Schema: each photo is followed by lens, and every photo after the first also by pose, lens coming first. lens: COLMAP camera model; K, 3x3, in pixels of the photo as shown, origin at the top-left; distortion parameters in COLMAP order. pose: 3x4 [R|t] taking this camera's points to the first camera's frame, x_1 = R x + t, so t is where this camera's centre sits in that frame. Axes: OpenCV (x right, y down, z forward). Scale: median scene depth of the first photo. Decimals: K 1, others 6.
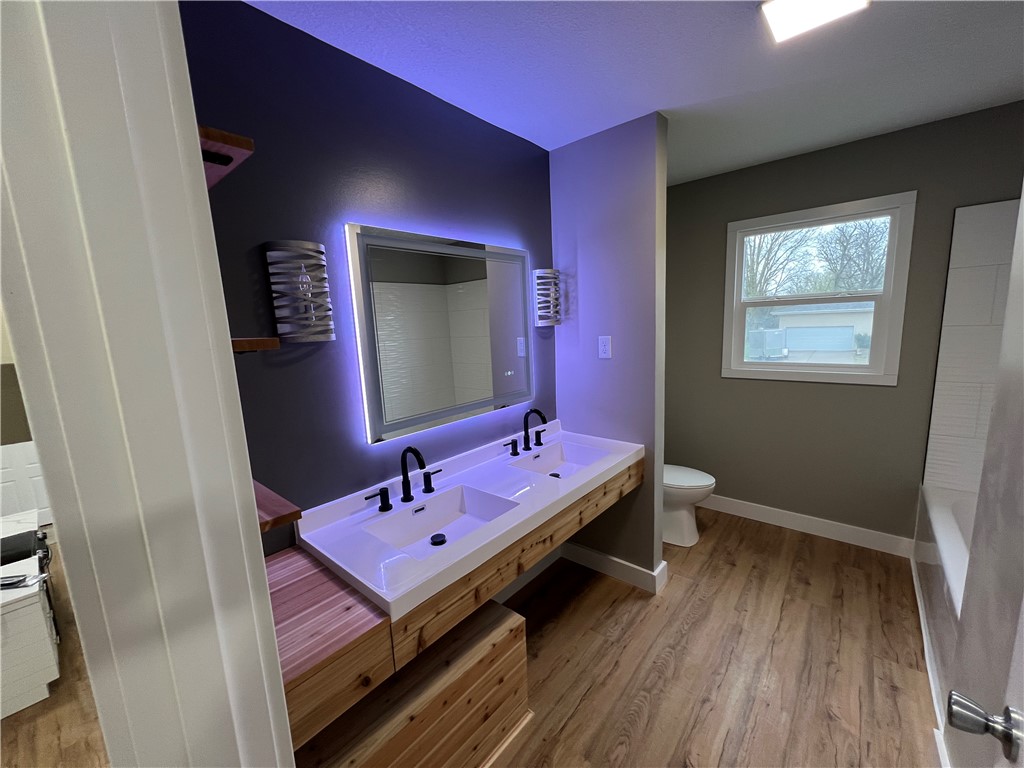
lens RADIAL K [[403.5, 0, 512.0], [0, 403.5, 384.0], [0, 0, 1]] dist [0.000523, -0.000012]
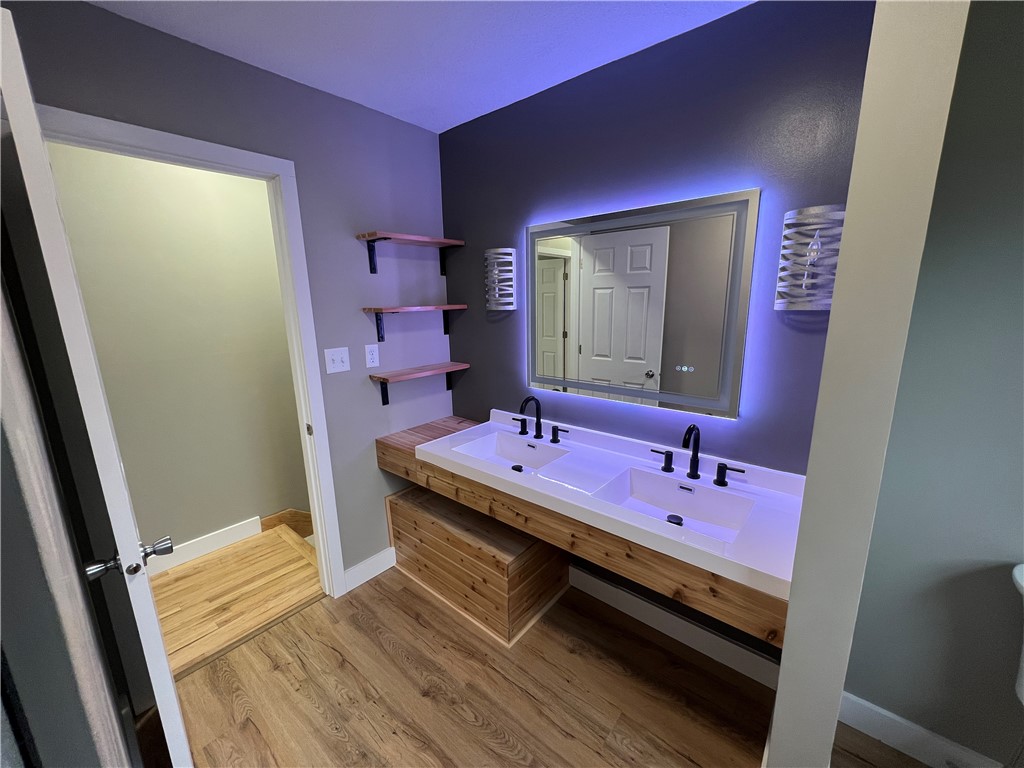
lens RADIAL K [[403.5, 0, 512.0], [0, 403.5, 384.0], [0, 0, 1]] dist [0.000523, -0.000012]
pose [[0.016202, 0.248014, -0.968621, 0.992238], [-0.135936, 0.960300, 0.243610, -0.190512], [0.990585, 0.127723, 0.049272, 0.863437]]
